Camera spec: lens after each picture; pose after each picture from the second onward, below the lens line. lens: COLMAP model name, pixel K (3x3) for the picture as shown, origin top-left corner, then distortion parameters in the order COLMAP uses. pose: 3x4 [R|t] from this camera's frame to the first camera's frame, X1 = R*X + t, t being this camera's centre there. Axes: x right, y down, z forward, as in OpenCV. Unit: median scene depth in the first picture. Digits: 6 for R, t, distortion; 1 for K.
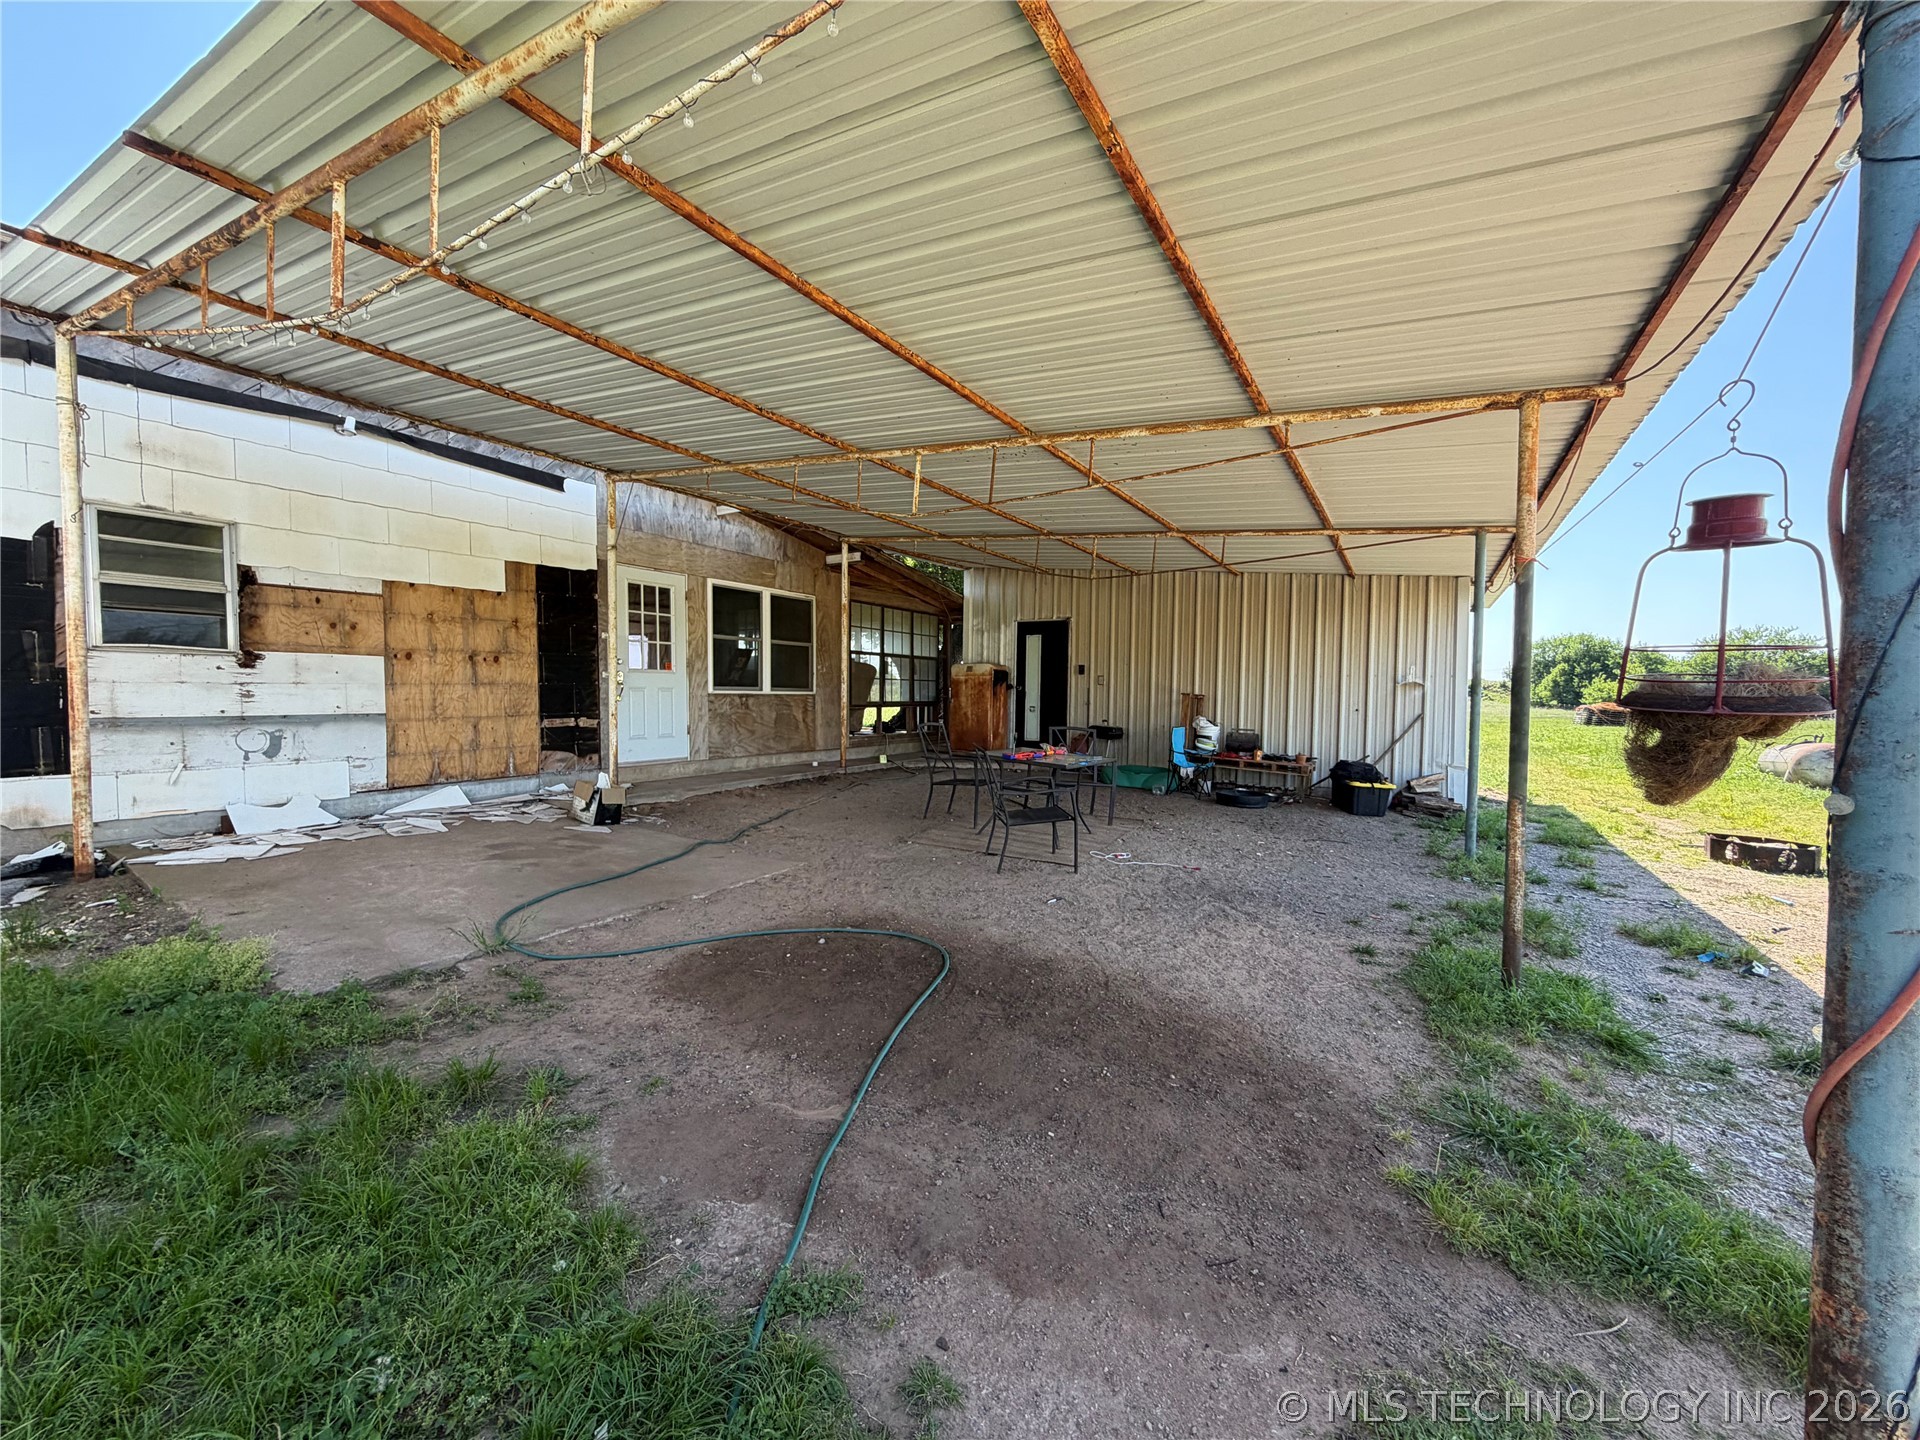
lens RADIAL K [[774.6, 0, 955.0], [0, 774.6, 720.7], [0, 0, 1]] dist [-0.000273, 0.000000]
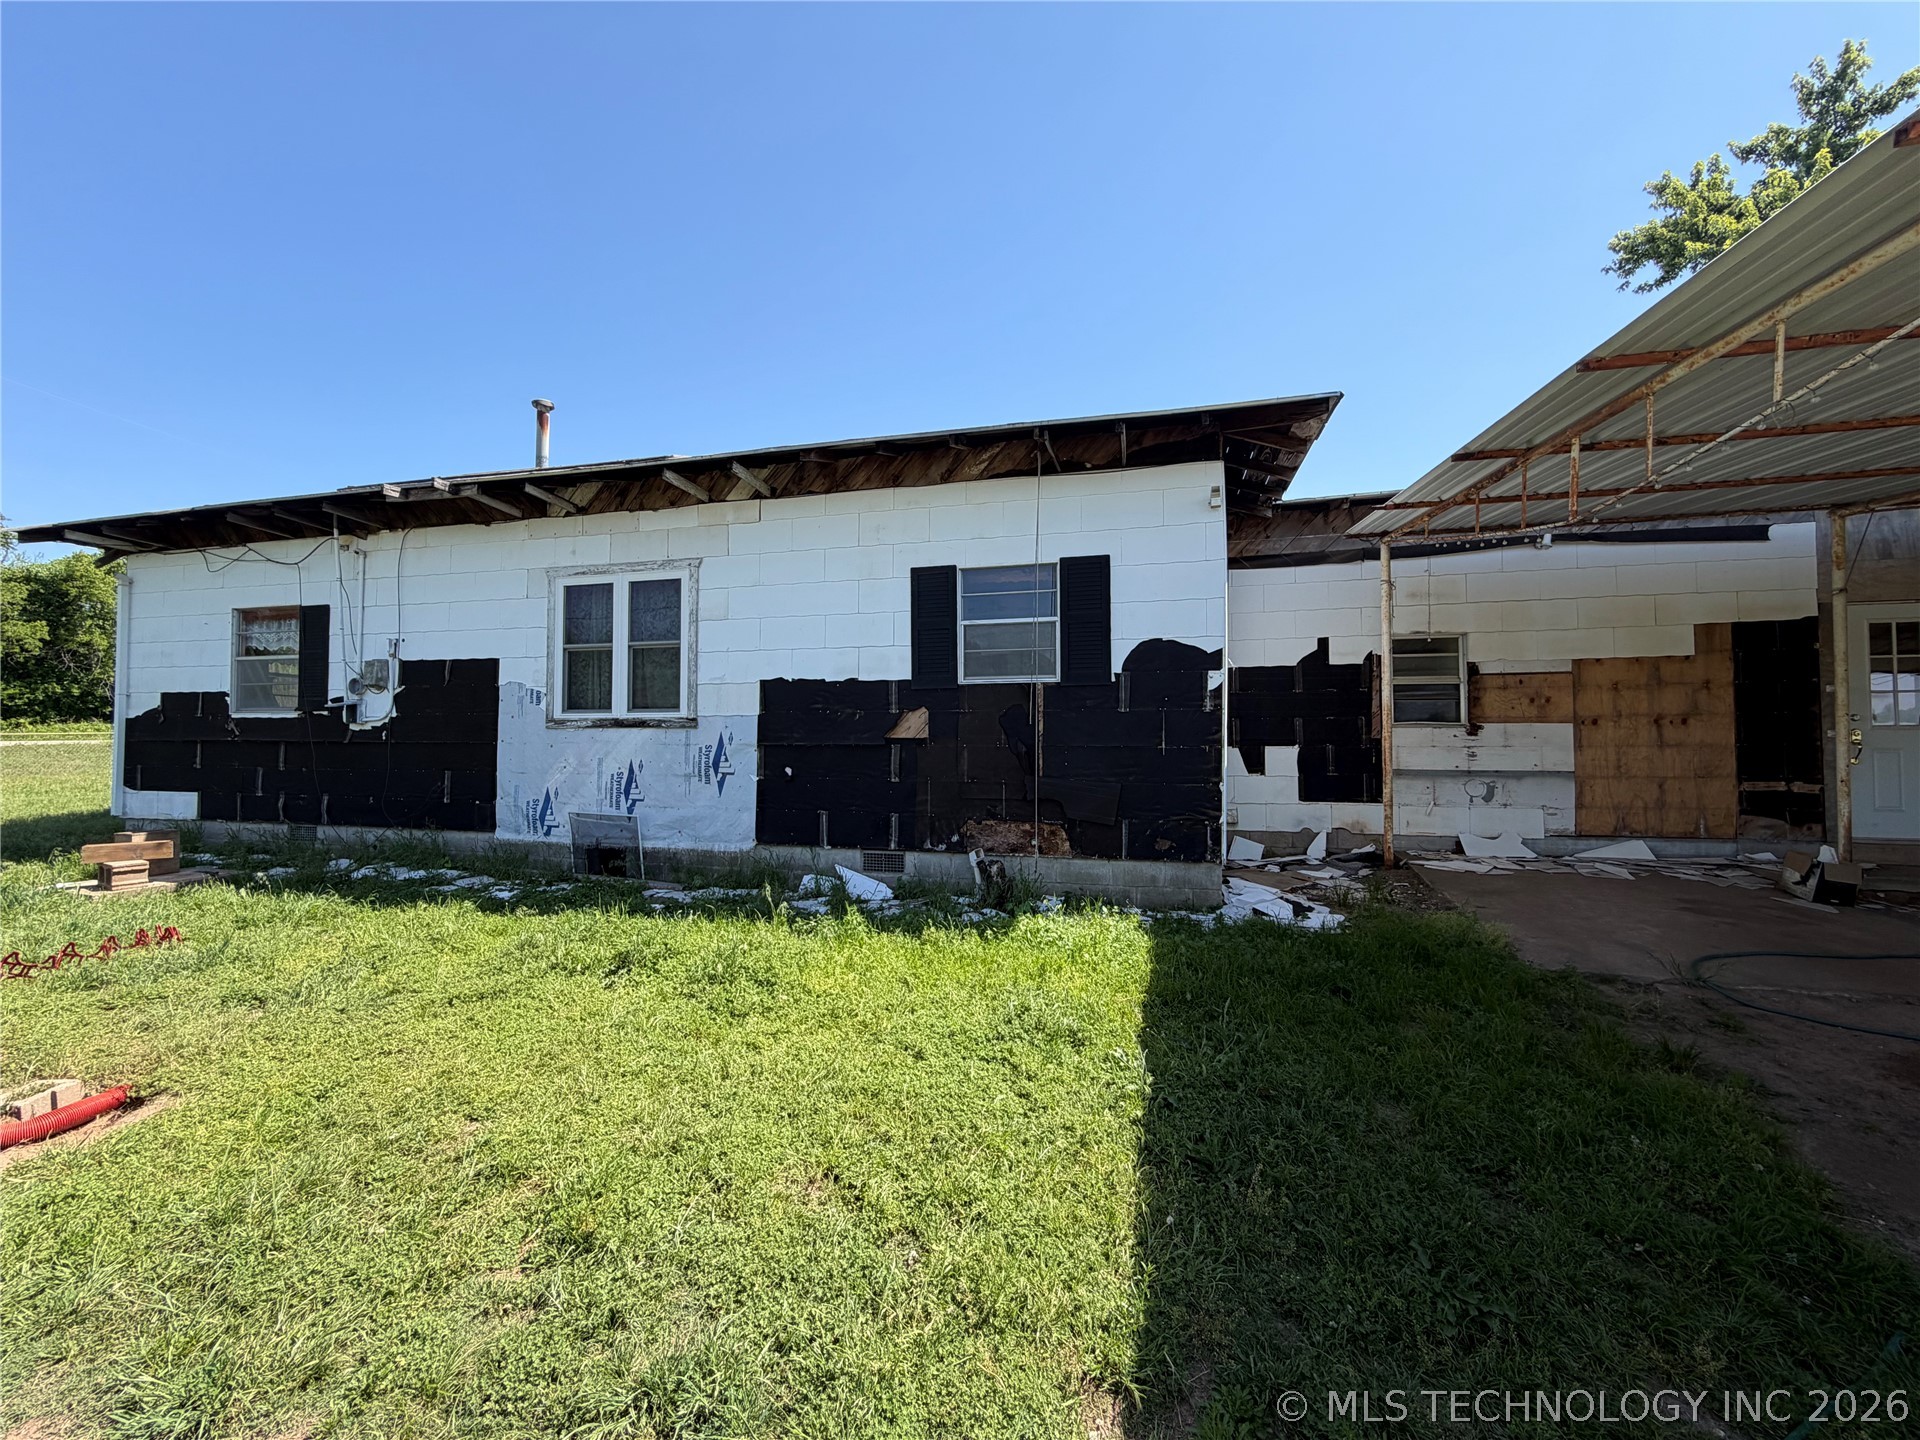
lens RADIAL K [[774.6, 0, 953.6], [0, 774.6, 719.9], [0, 0, 1]] dist [-0.000273, 0.000000]
pose [[0.284309, -0.026882, -0.958356, 0.133482], [-0.033962, 0.998697, -0.038089, -0.010693], [0.958131, 0.043377, 0.283026, -0.251121]]
